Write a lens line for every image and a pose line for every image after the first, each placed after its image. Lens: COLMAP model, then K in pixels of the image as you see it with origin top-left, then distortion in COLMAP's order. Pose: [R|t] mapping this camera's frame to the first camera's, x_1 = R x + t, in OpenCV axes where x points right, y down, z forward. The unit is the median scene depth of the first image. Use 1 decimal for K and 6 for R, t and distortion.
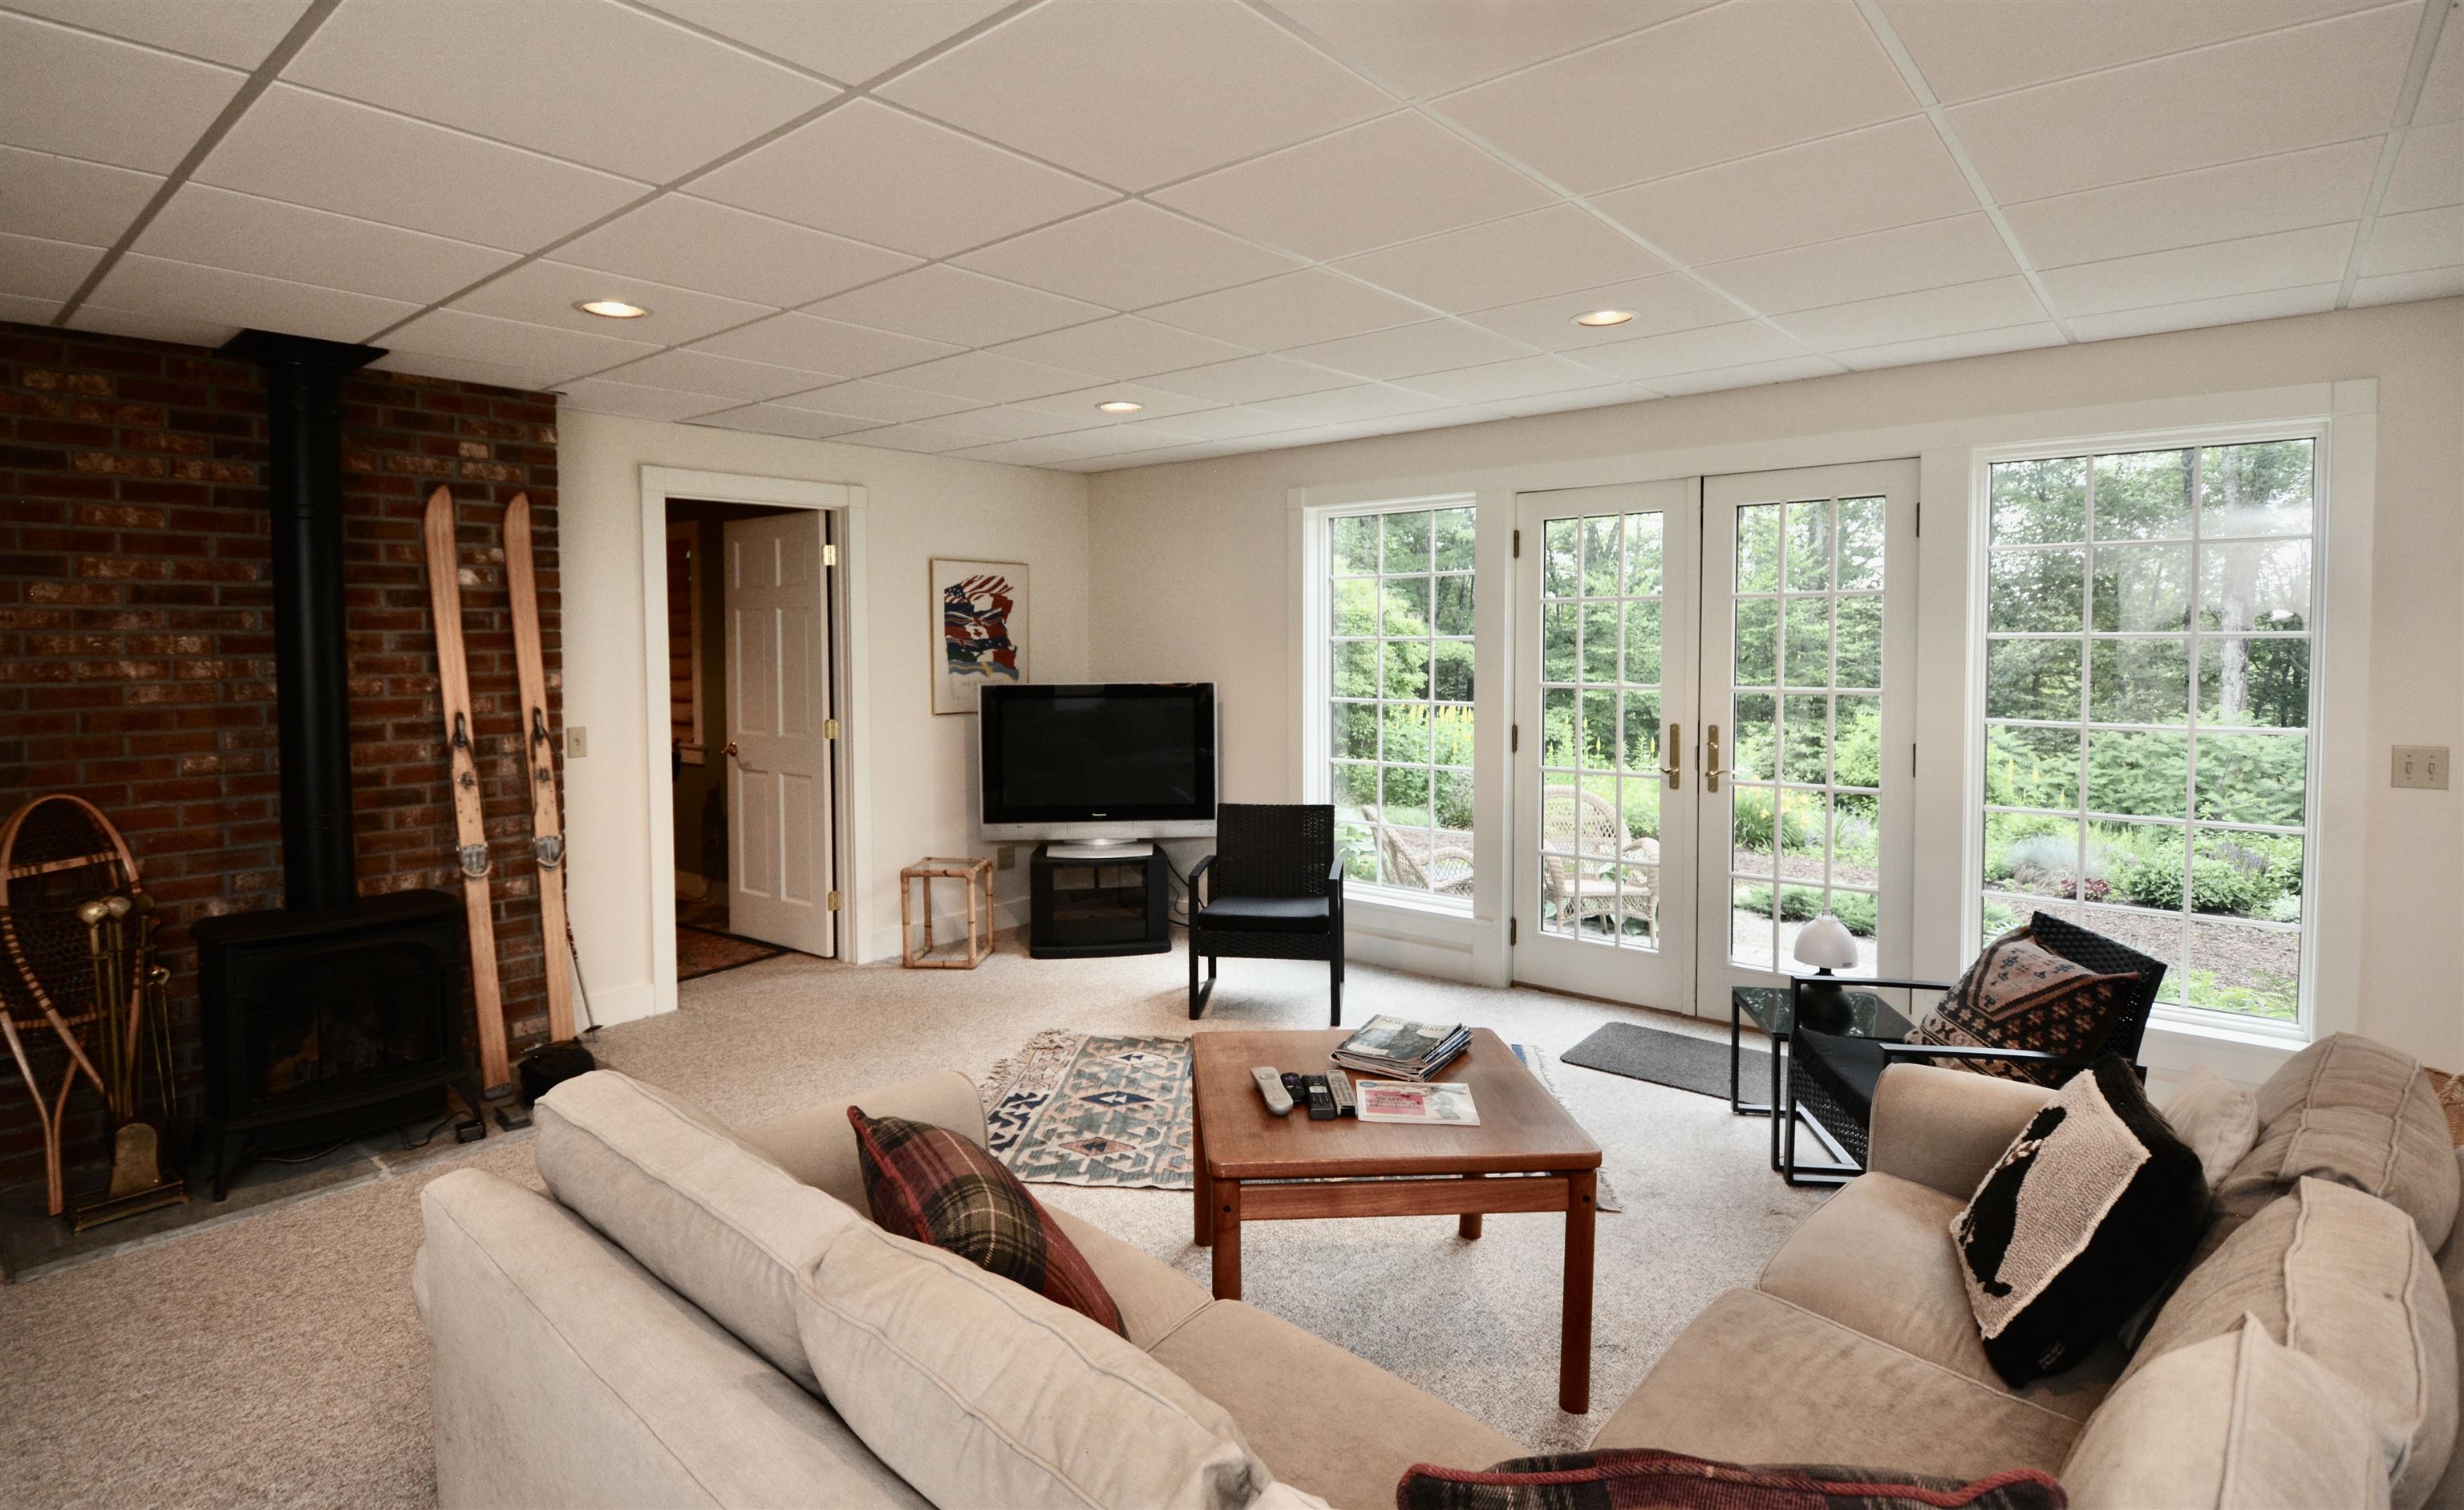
lens RADIAL K [[1246.7, 0, 1255.5], [0, 1246.7, 752.0], [0, 0, 1]] dist [-0.003288, -0.010812]
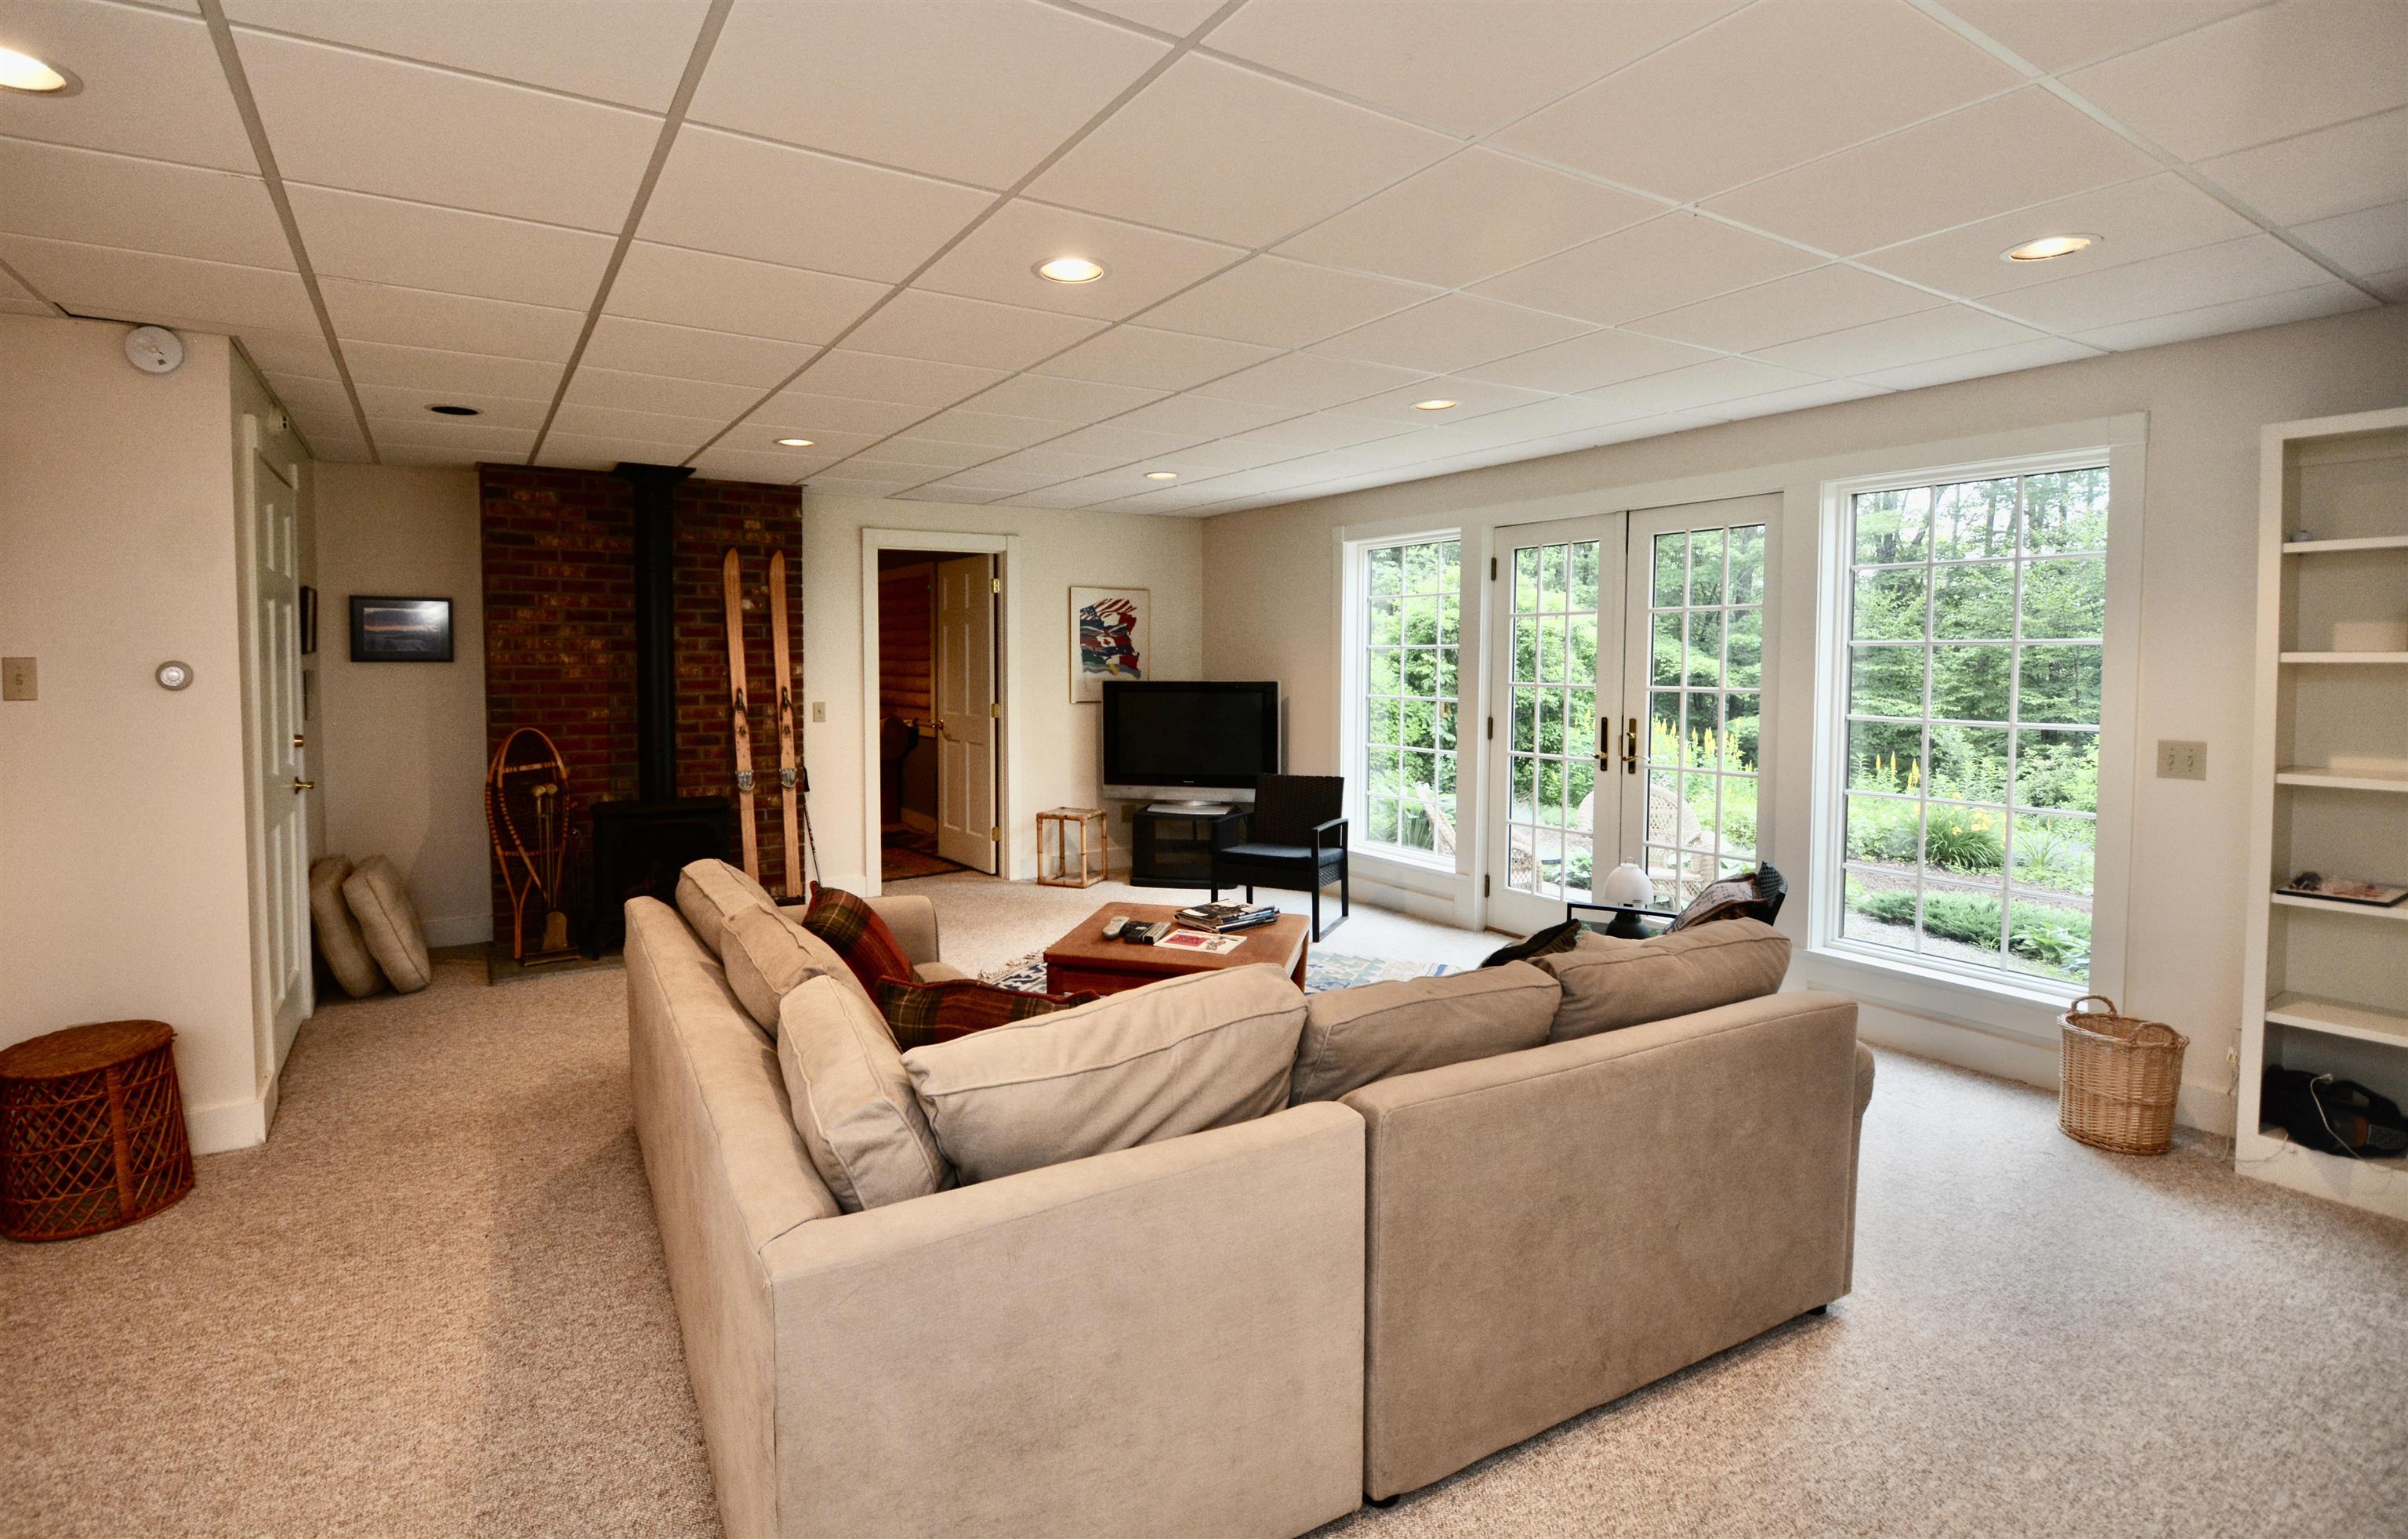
lens RADIAL K [[1202.2, 0, 1196.9], [0, 1202.2, 782.6], [0, 0, 1]] dist [-0.004423, 0.000156]
pose [[0.947724, 0.037526, -0.316877, 0.405586], [-0.033263, 0.999269, 0.018855, 0.039515], [0.317353, -0.007329, 0.948279, -0.279586]]
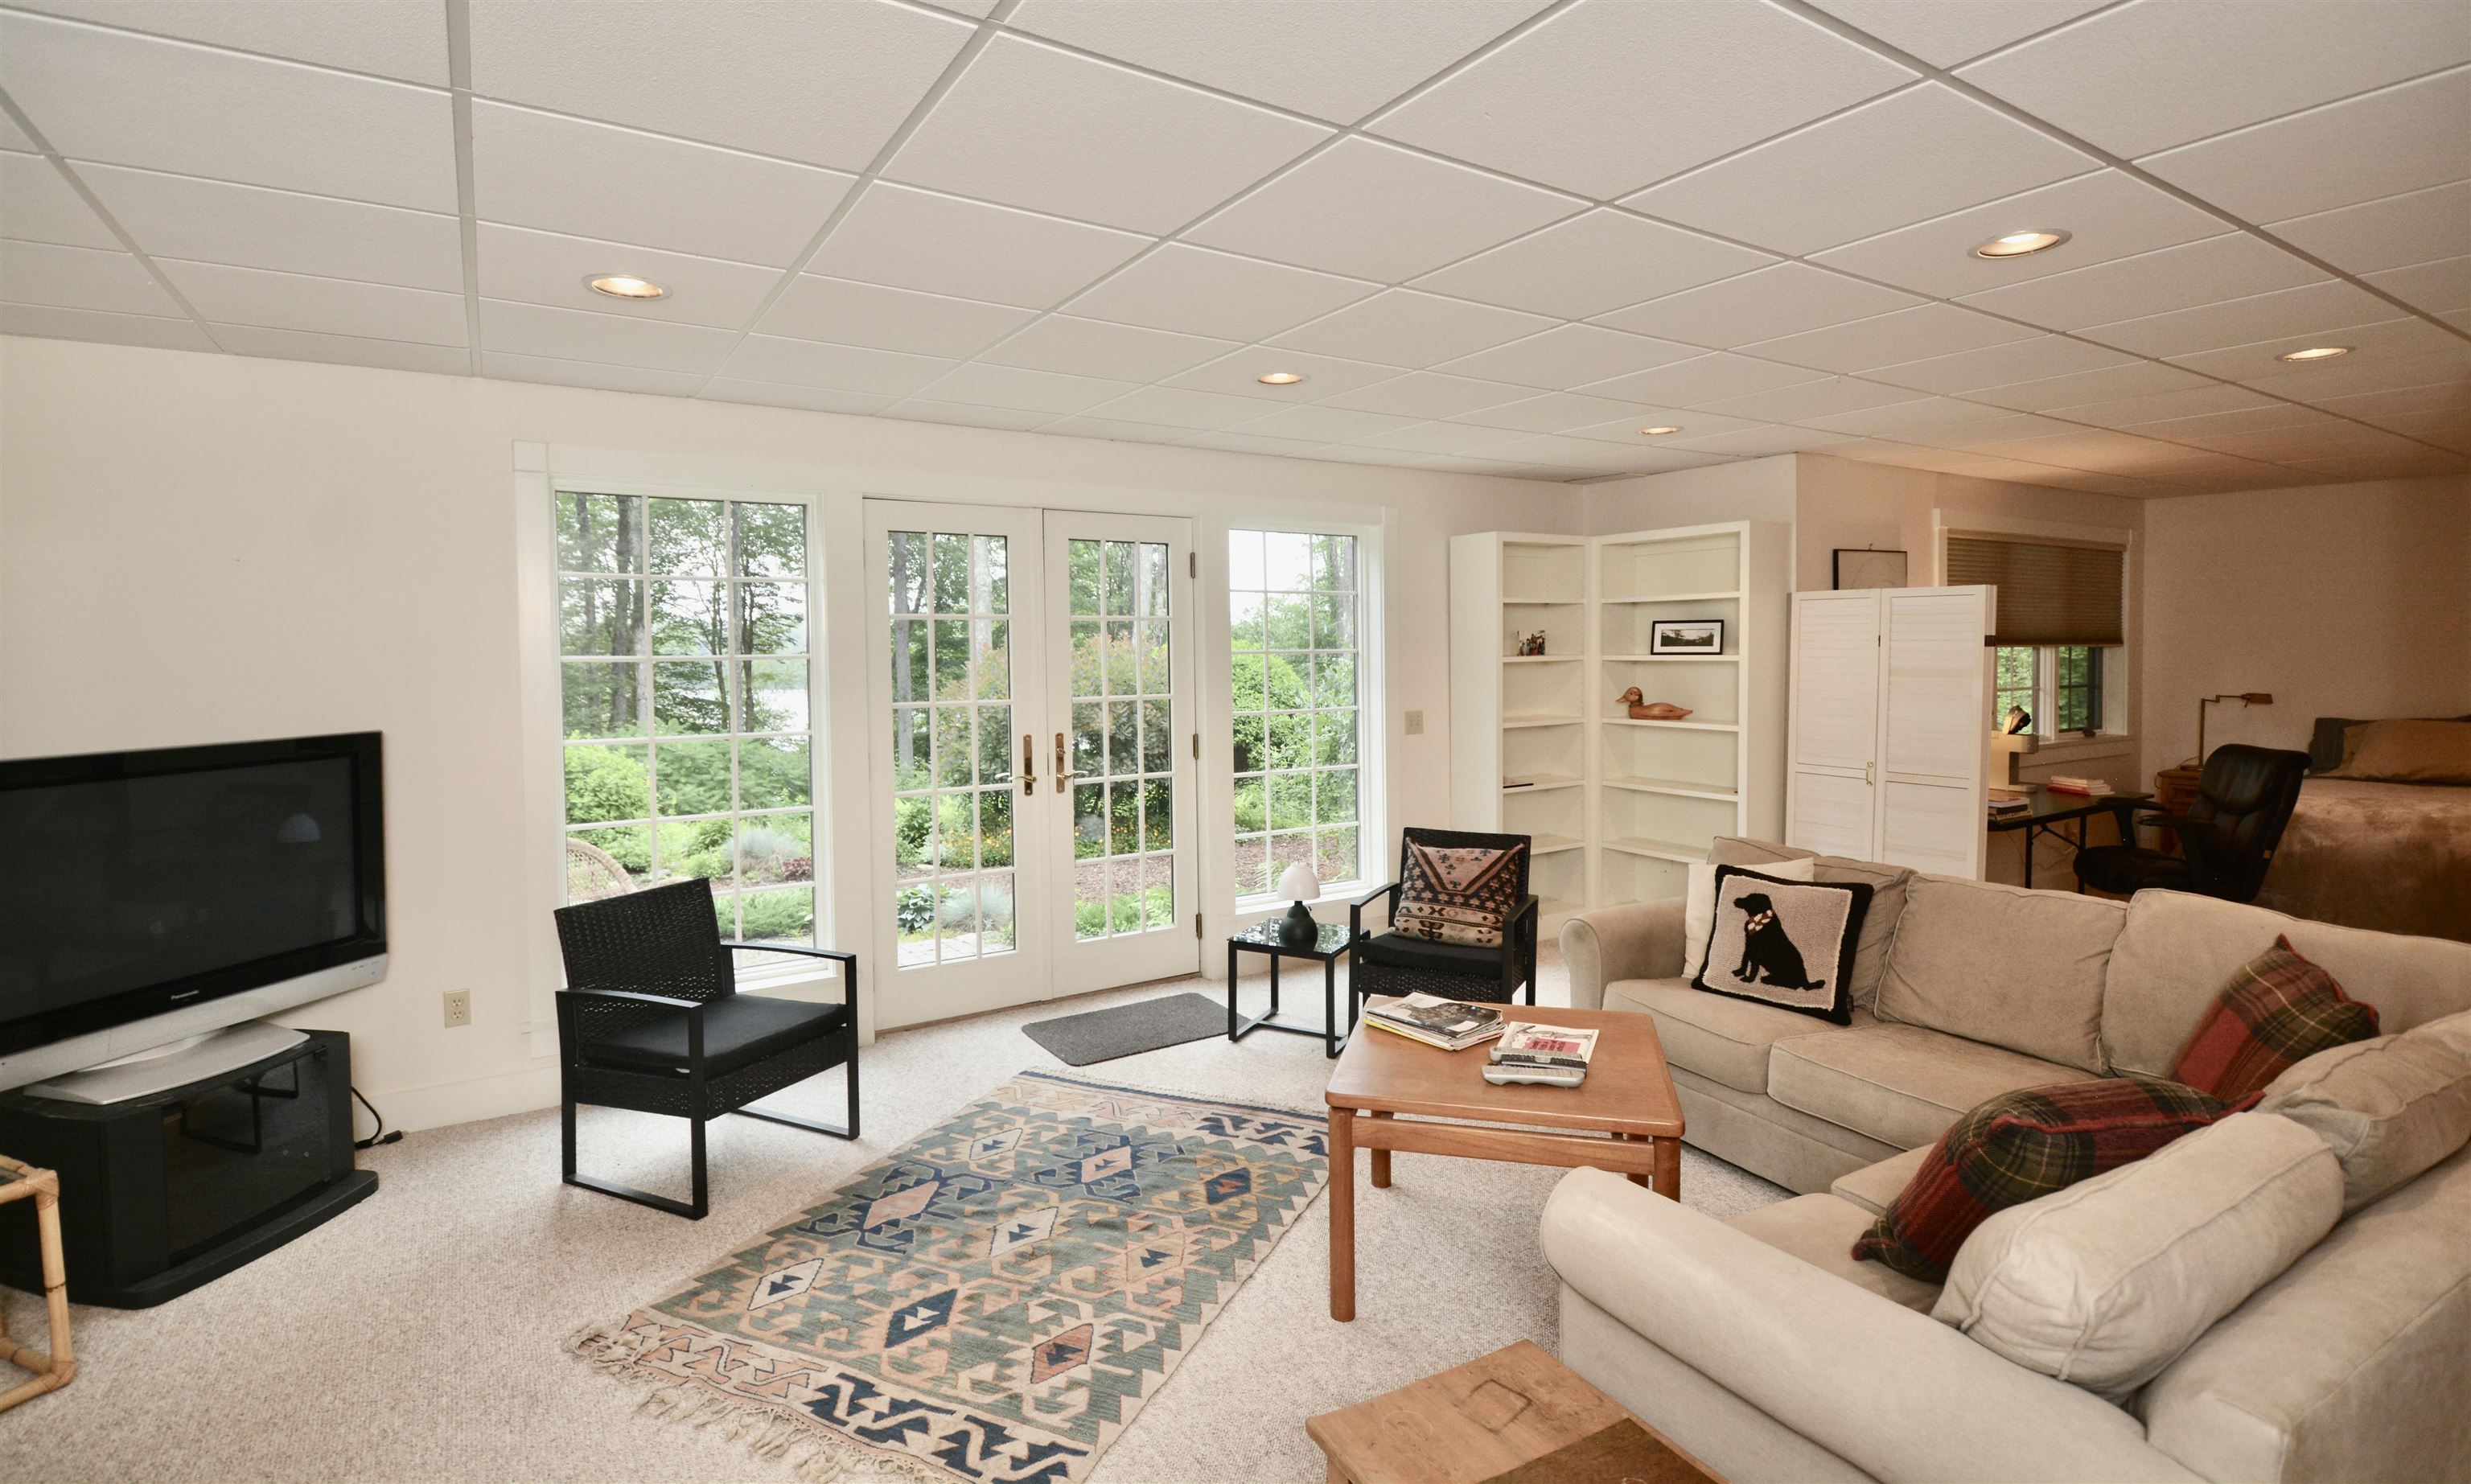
lens RADIAL K [[1167.0, 0, 1231.1], [0, 1167.0, 720.3], [0, 0, 1]] dist [0.009547, -0.000362]
pose [[0.304015, -0.055954, 0.951023, -0.661238], [0.096109, 0.994982, 0.027818, -0.054039], [-0.947807, 0.082945, 0.307867, 0.607029]]
